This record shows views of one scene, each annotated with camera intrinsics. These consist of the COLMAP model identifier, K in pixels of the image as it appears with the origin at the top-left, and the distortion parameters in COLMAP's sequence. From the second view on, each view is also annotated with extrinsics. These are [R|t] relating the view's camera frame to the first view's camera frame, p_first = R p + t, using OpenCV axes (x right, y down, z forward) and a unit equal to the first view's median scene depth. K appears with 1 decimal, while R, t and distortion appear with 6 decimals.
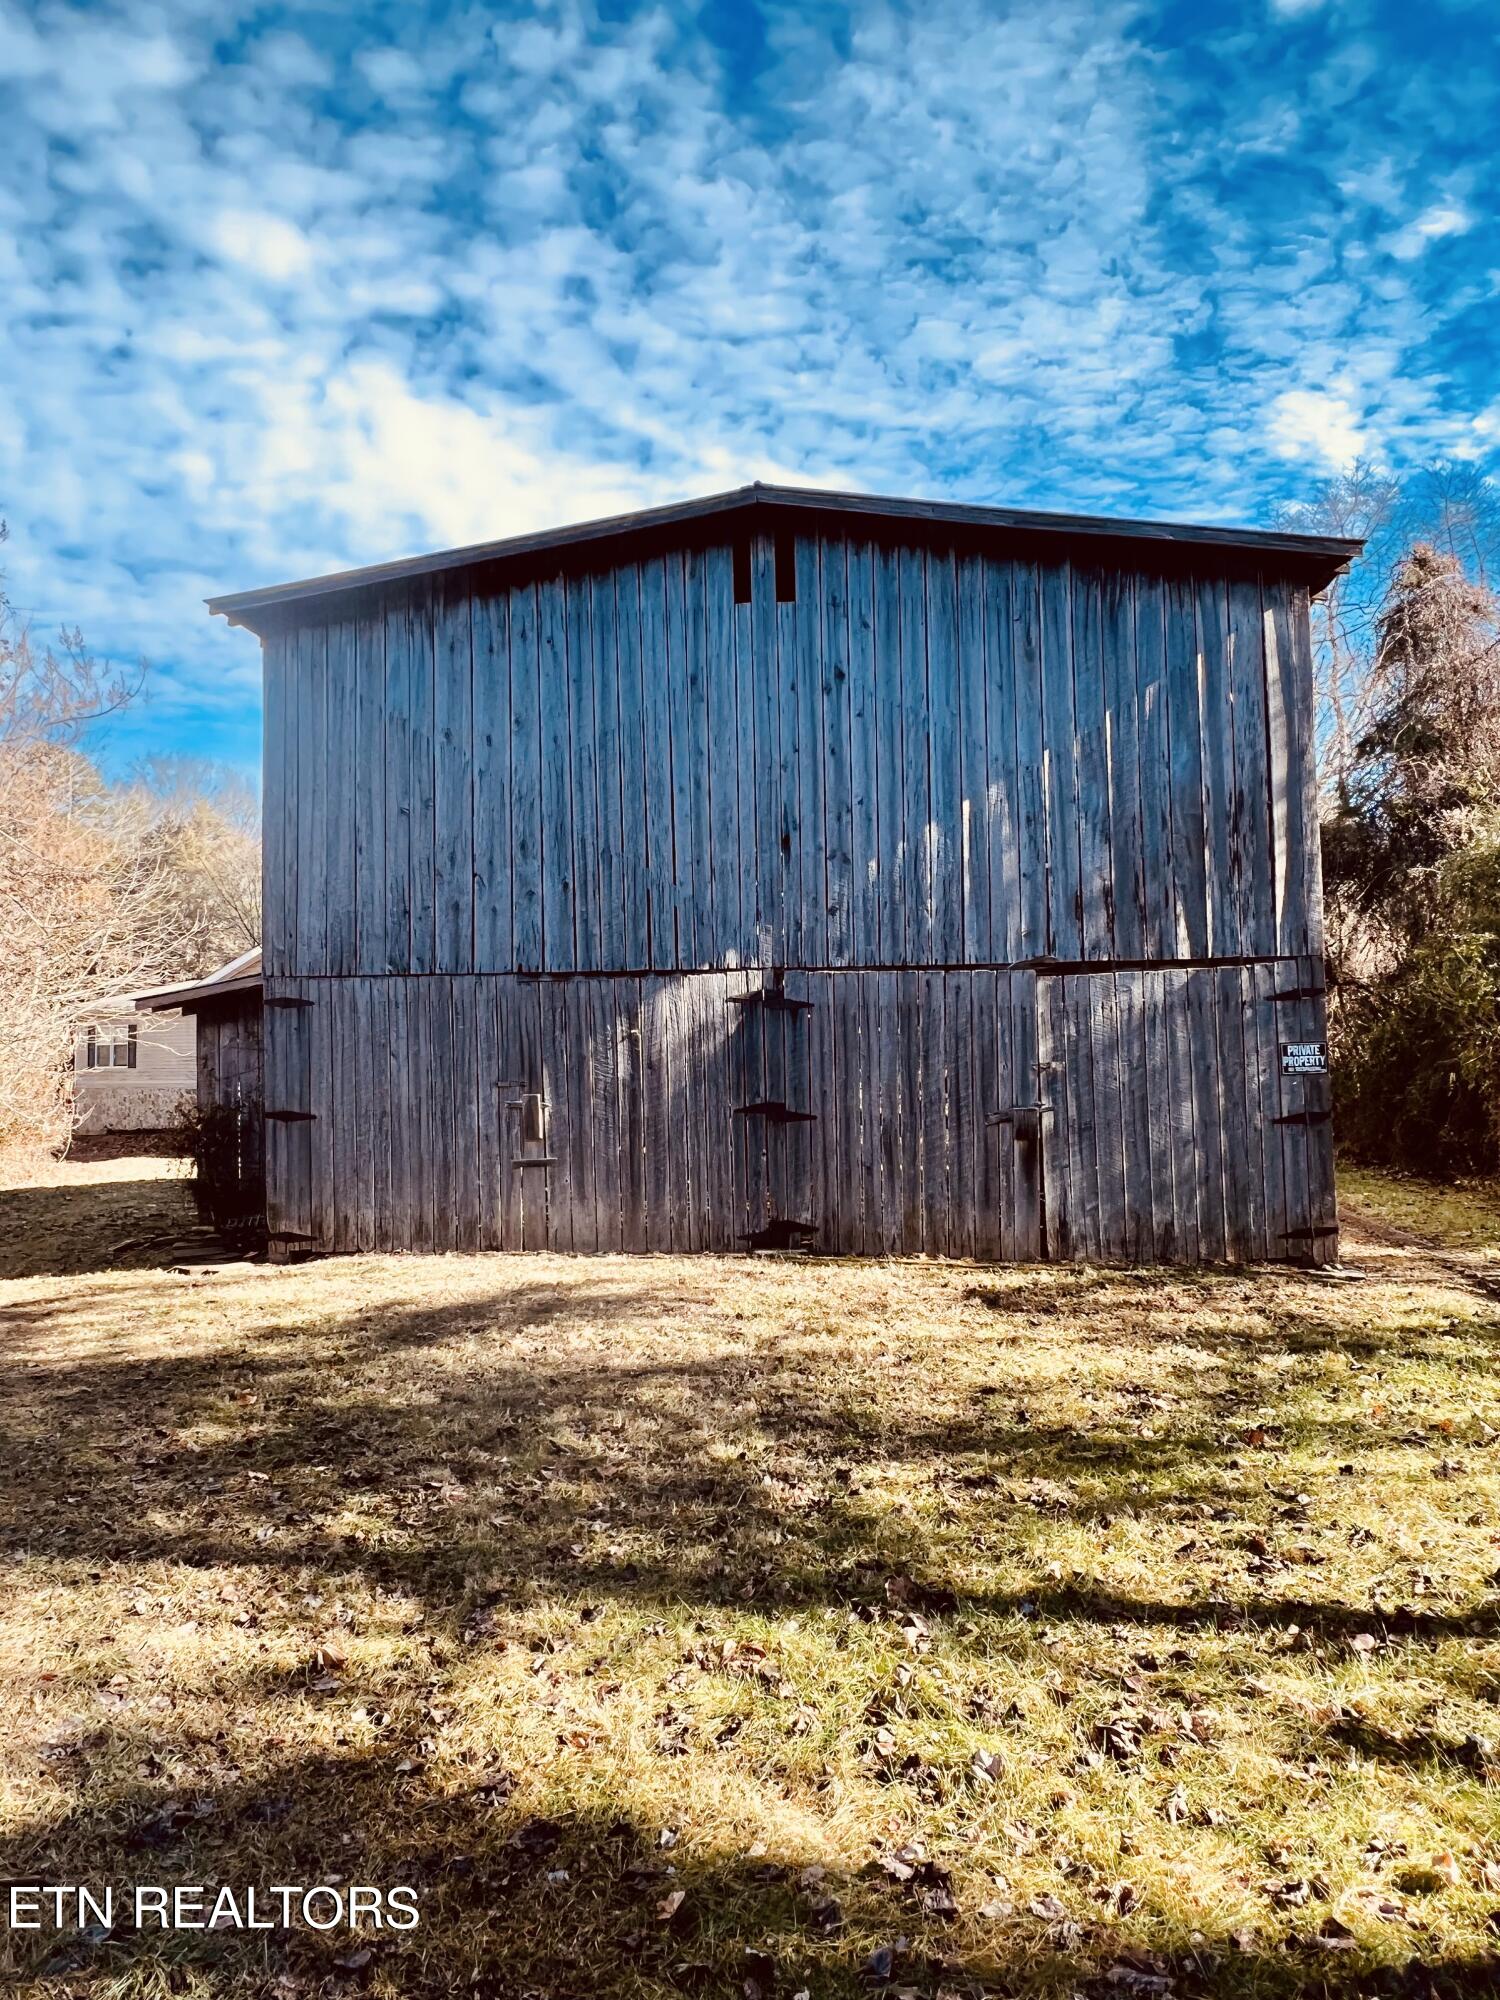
lens RADIAL K [[1339.5, 0, 763.1], [0, 1339.5, 1001.1], [0, 0, 1]] dist [0.000772, -0.009927]
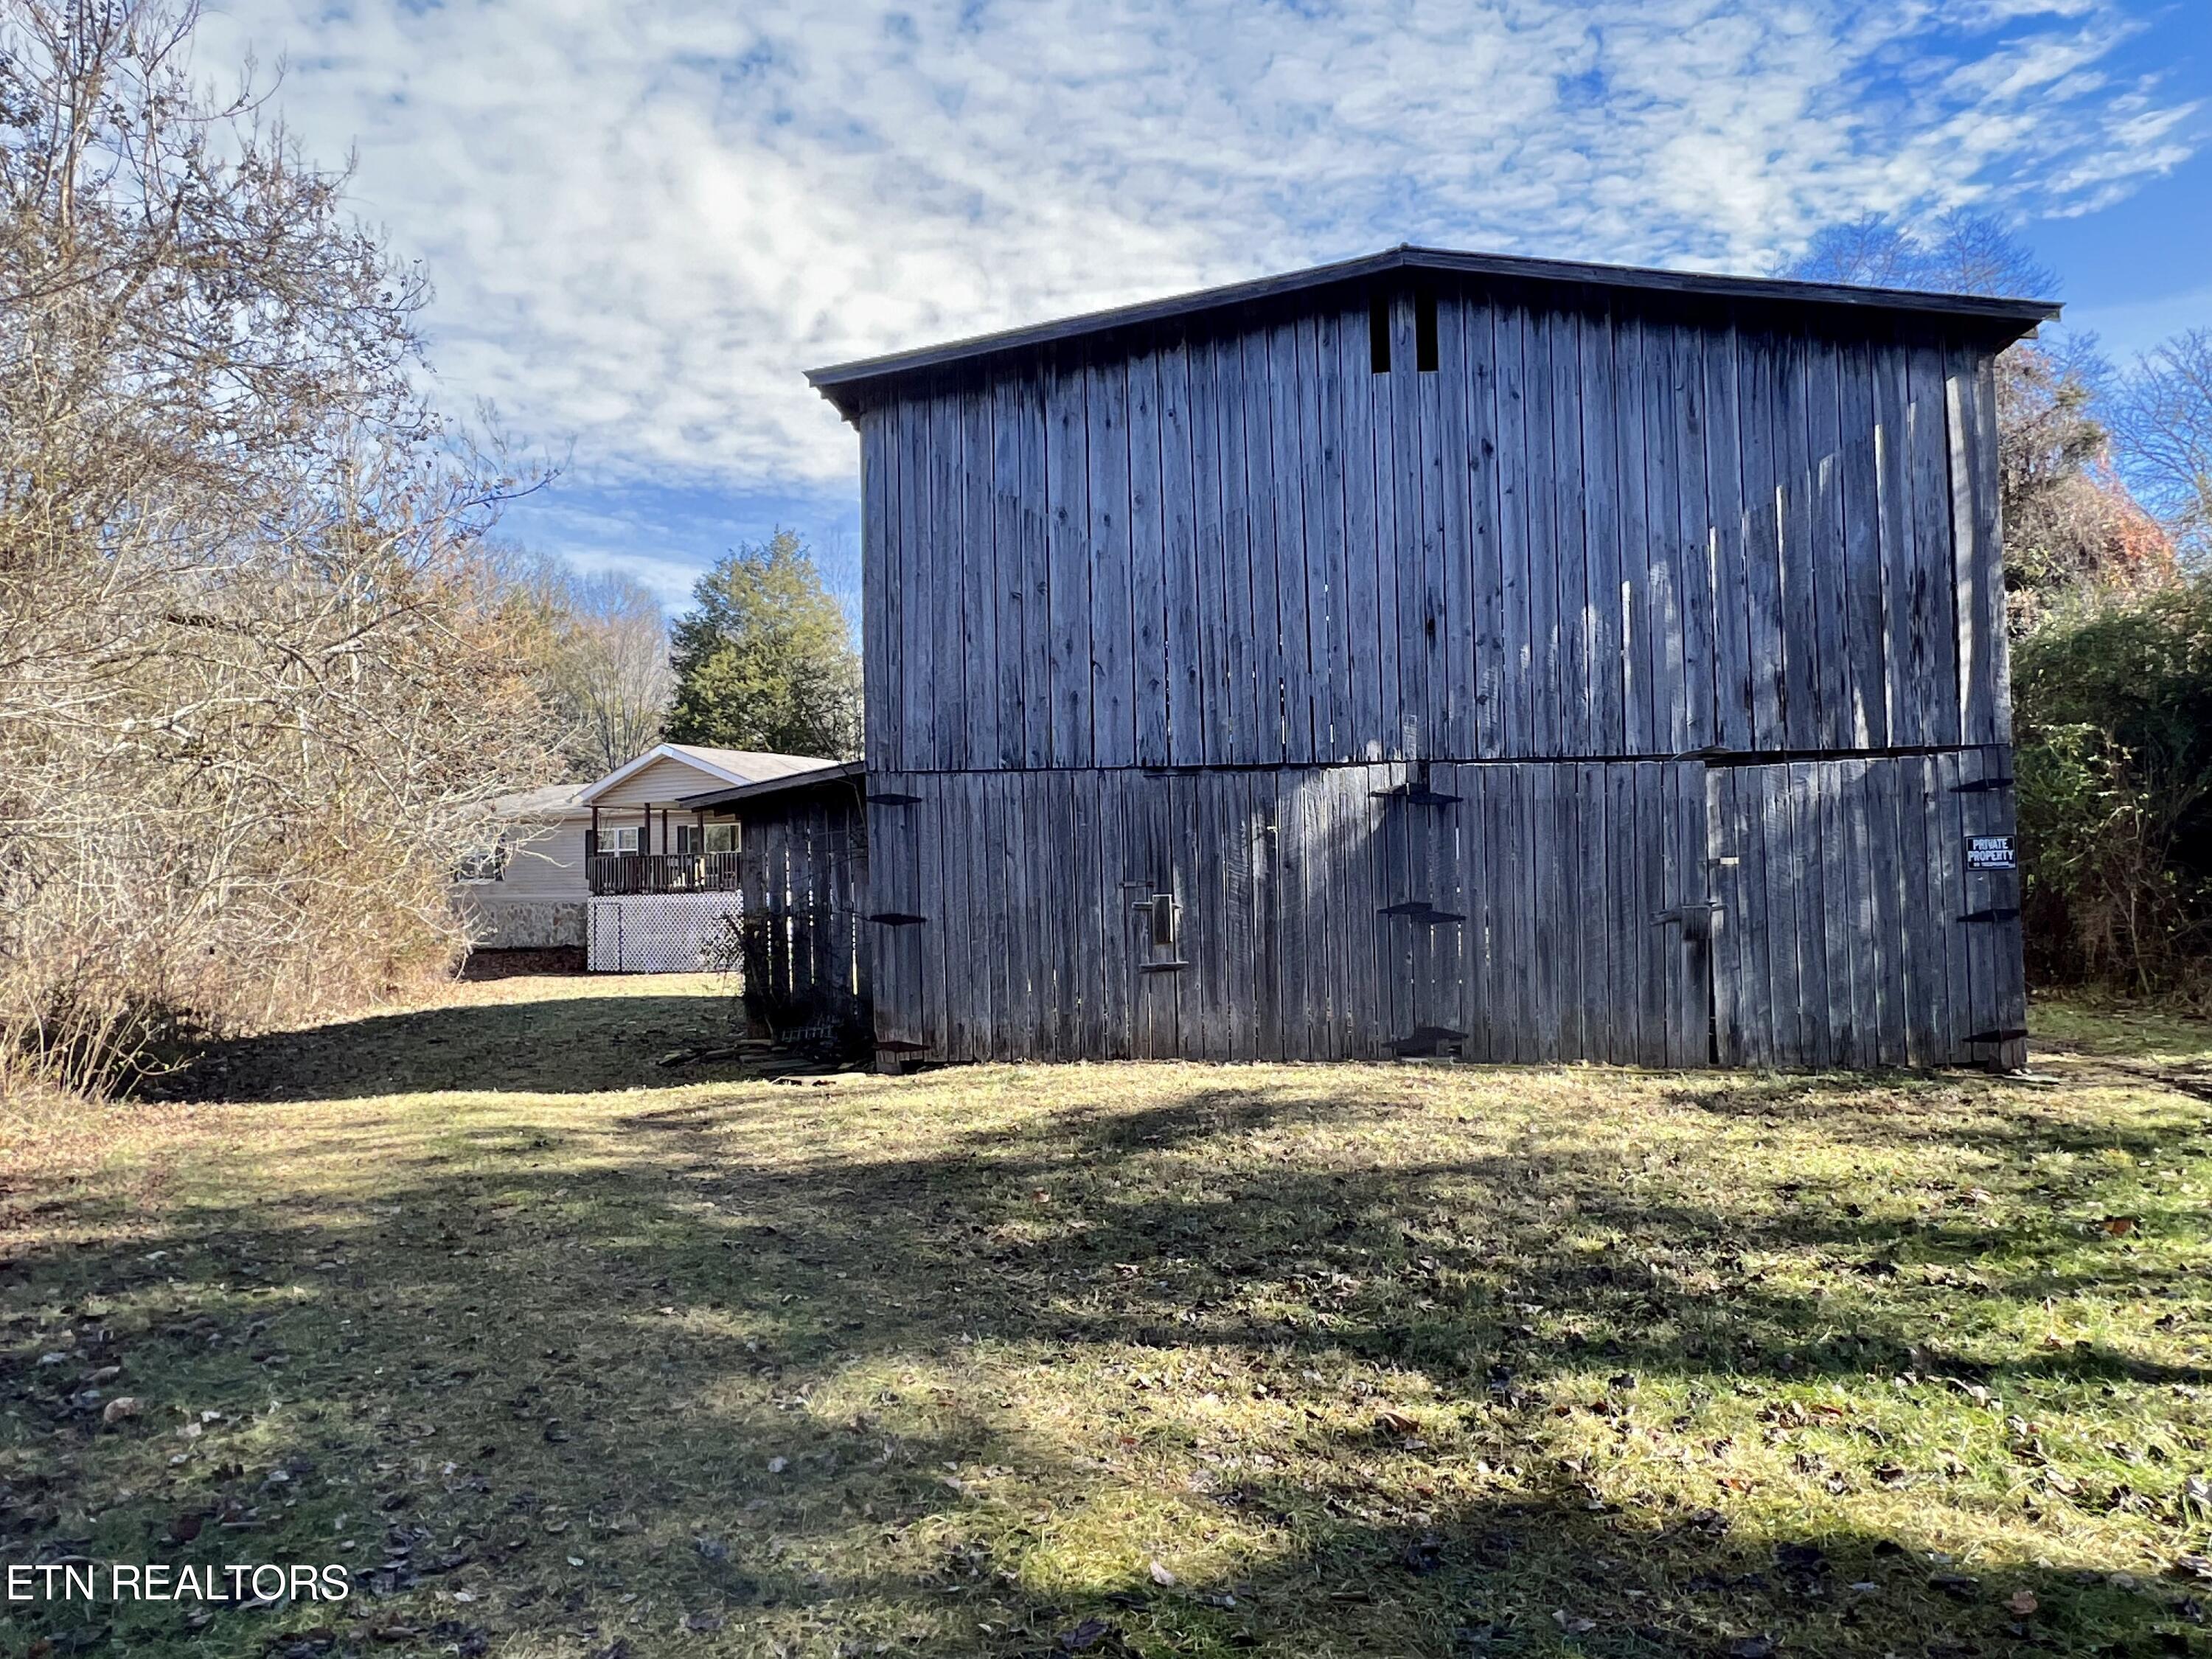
lens RADIAL K [[1481.5, 0, 1082.1], [0, 1481.5, 831.1], [0, 0, 1]] dist [0.000772, -0.009927]
pose [[0.999991, -0.003653, -0.001913, -0.227276], [0.003673, 0.999937, 0.010617, 0.013324], [0.001874, -0.010624, 0.999942, -0.046187]]
